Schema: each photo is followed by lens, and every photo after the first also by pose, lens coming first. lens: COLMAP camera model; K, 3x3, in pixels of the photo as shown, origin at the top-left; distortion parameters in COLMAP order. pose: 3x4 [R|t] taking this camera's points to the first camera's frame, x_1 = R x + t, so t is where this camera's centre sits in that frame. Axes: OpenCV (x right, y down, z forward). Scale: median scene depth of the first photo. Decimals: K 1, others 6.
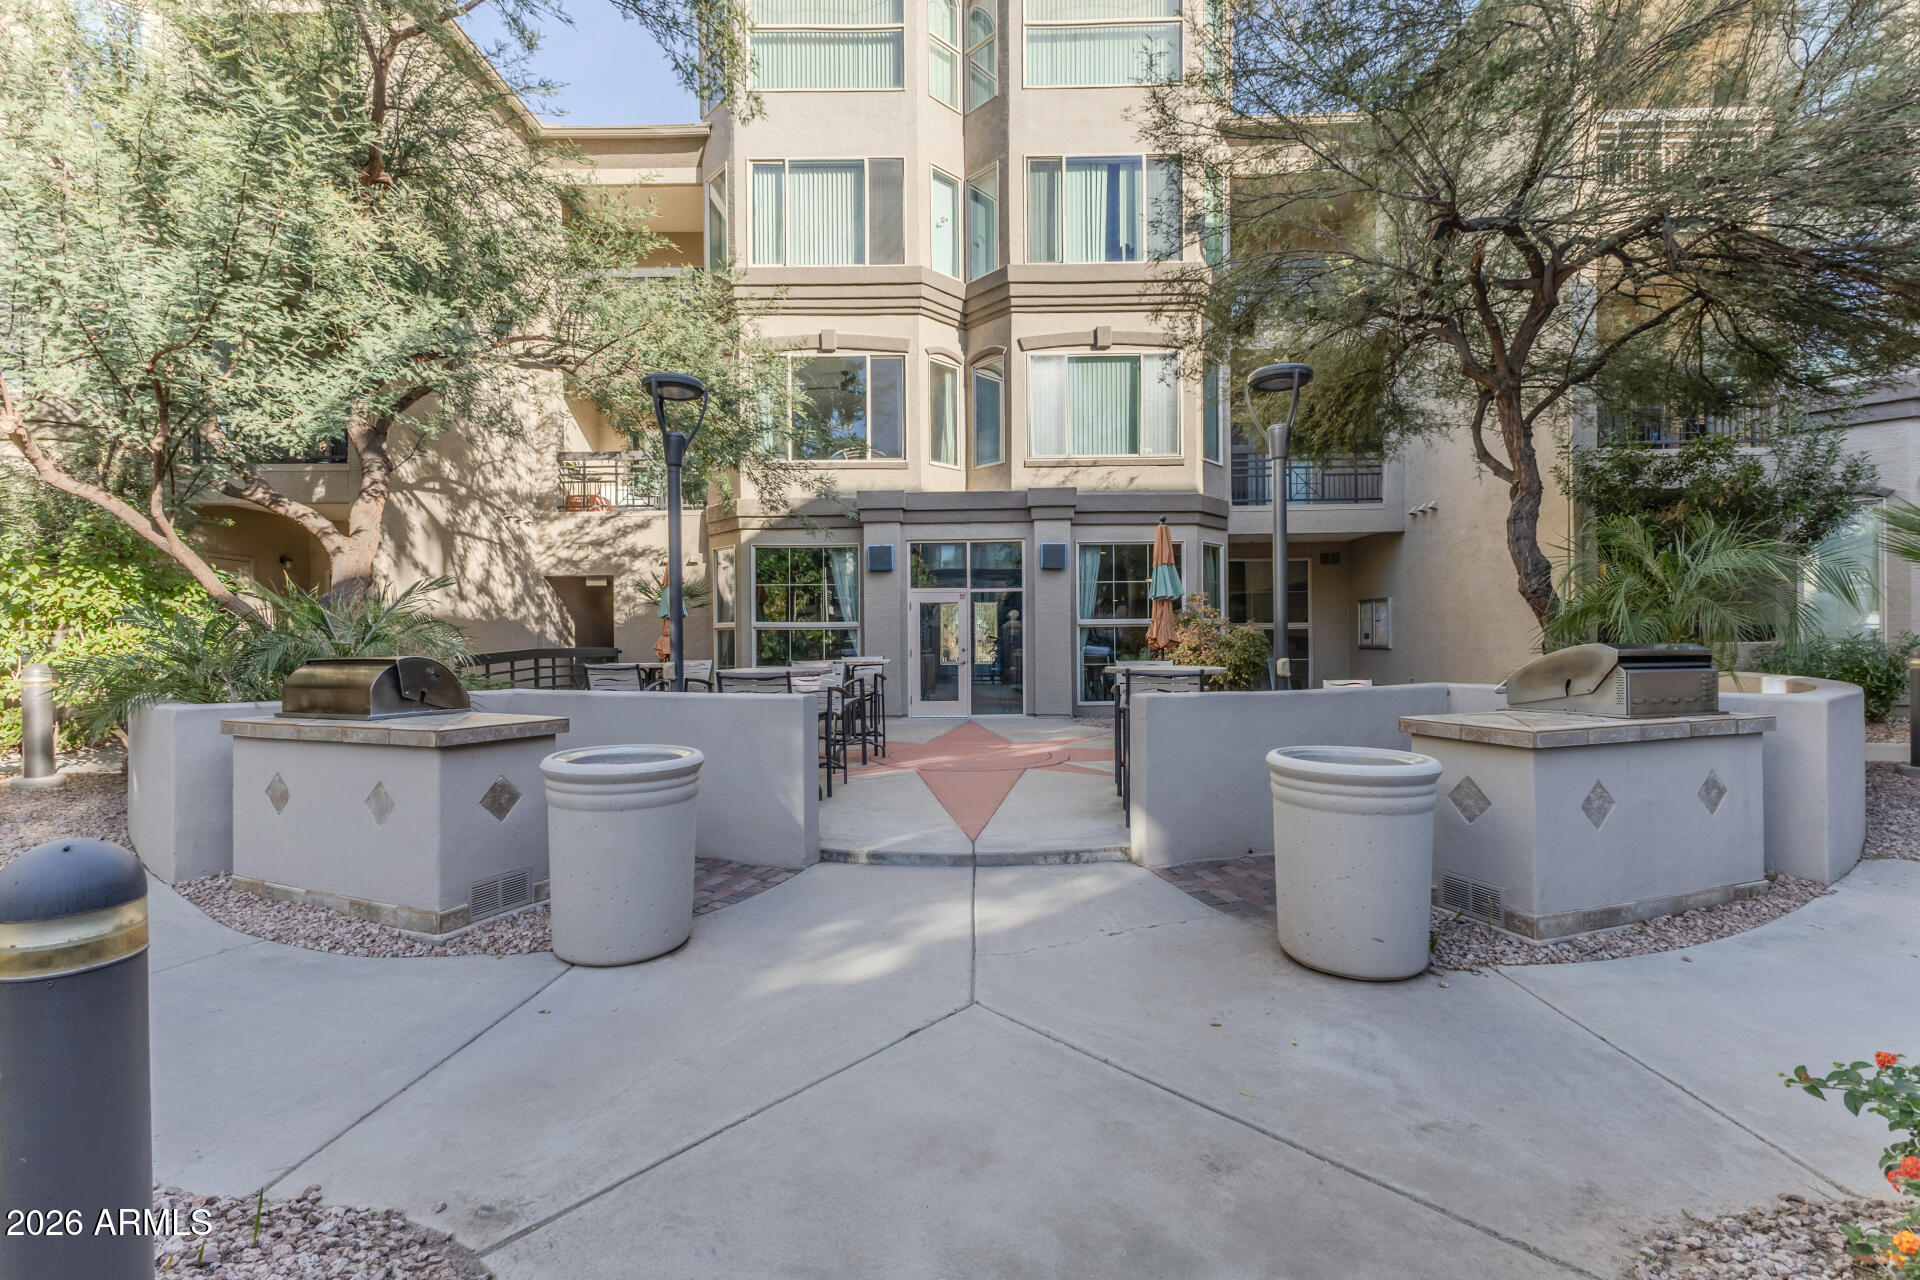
lens RADIAL K [[837.3, 0, 957.0], [0, 837.3, 631.9], [0, 0, 1]] dist [0.011601, -0.002926]
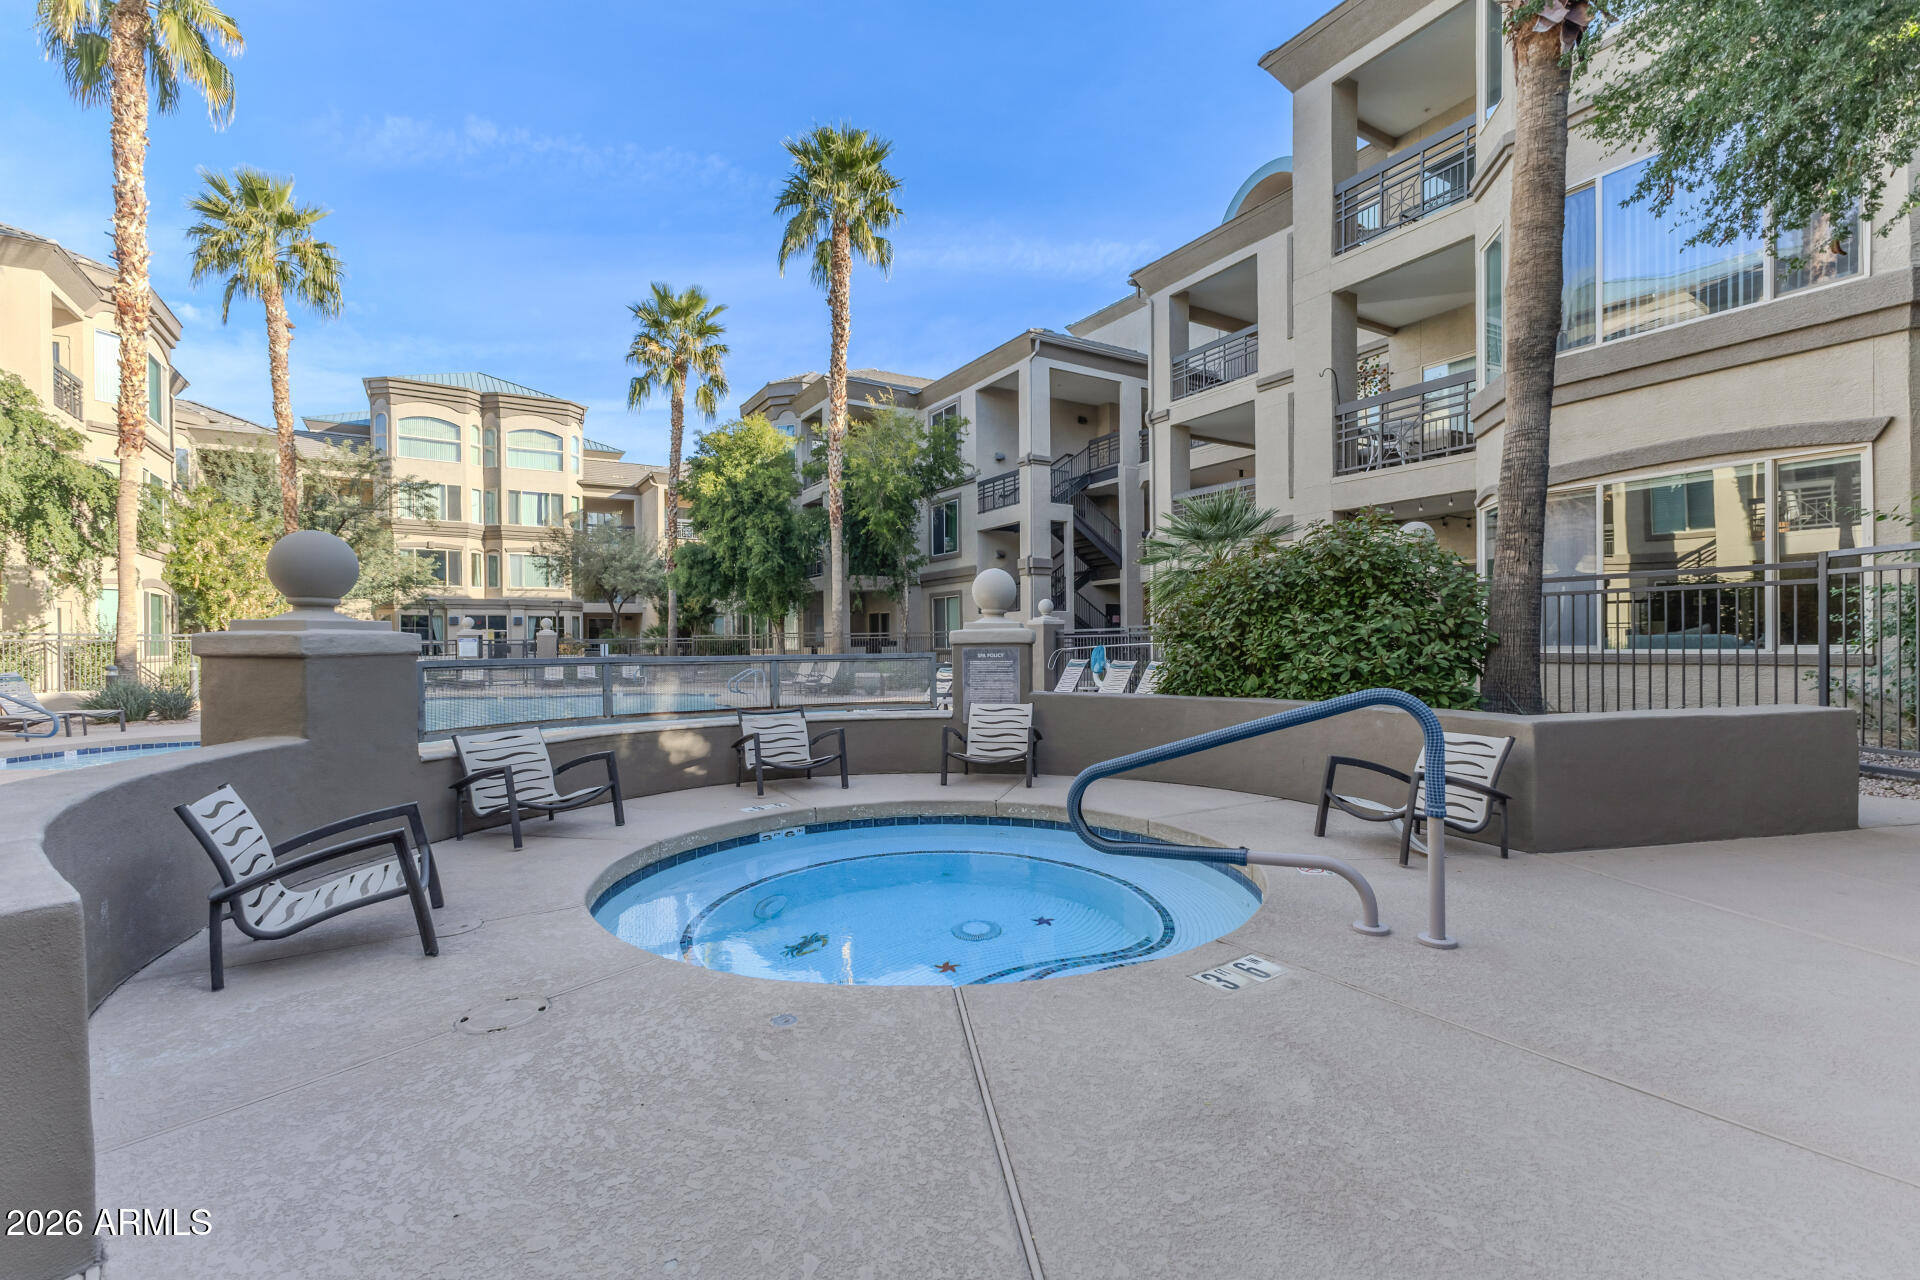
lens RADIAL K [[837.3, 0, 964.5], [0, 837.3, 647.4], [0, 0, 1]] dist [0.011601, -0.002926]
pose [[0.849115, -0.000970, 0.528207, -0.121709], [0.005067, 0.999967, -0.006309, 0.039265], [-0.528184, 0.008033, 0.849092, -2.462297]]
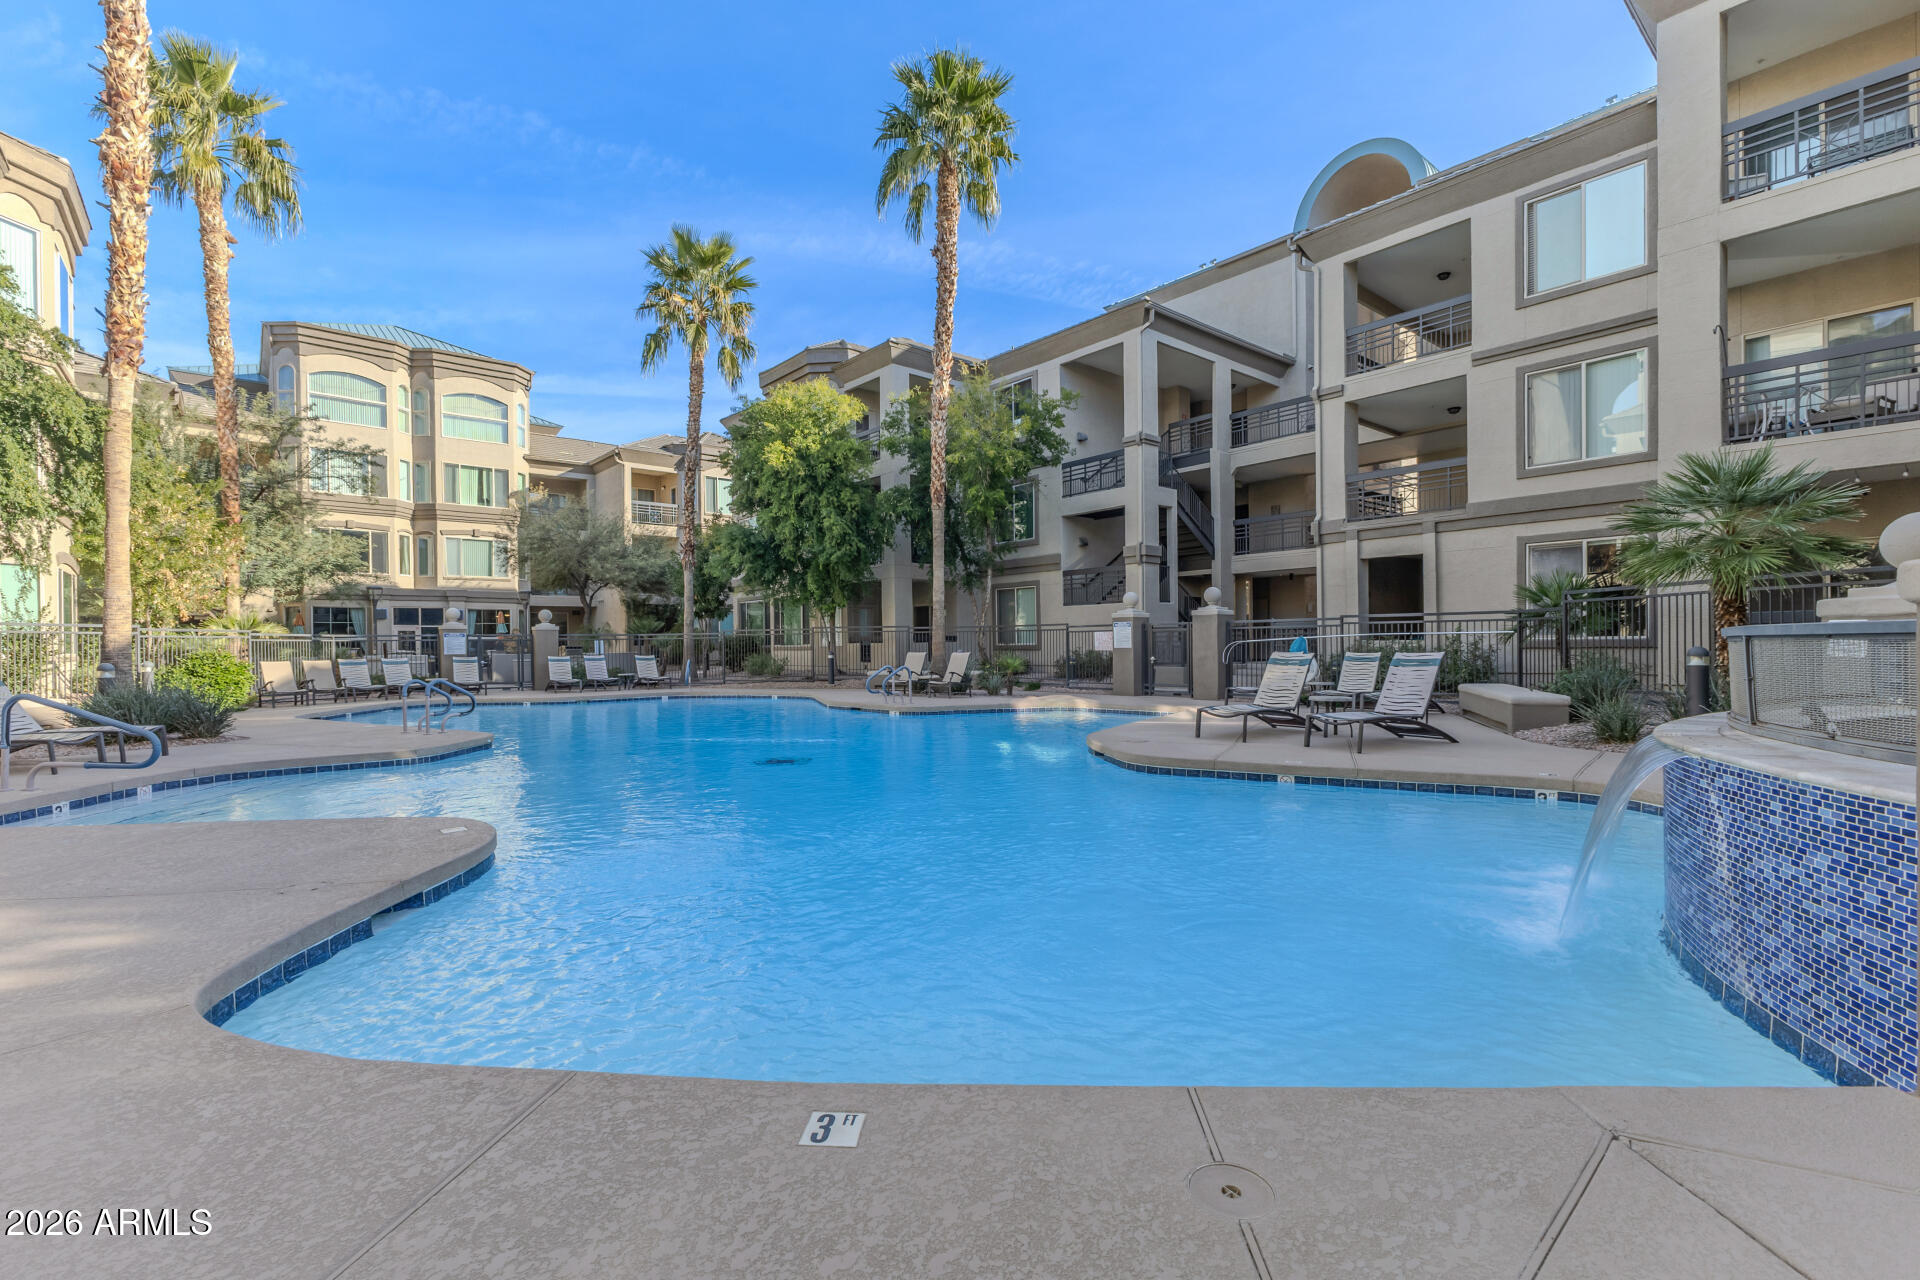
lens RADIAL K [[837.3, 0, 960.0], [0, 837.3, 646.4], [0, 0, 1]] dist [0.011601, -0.002926]
pose [[0.758209, -0.001861, 0.652009, -0.407777], [0.008528, 0.999939, -0.007063, 0.046707], [-0.651955, 0.010916, 0.758179, -2.043044]]
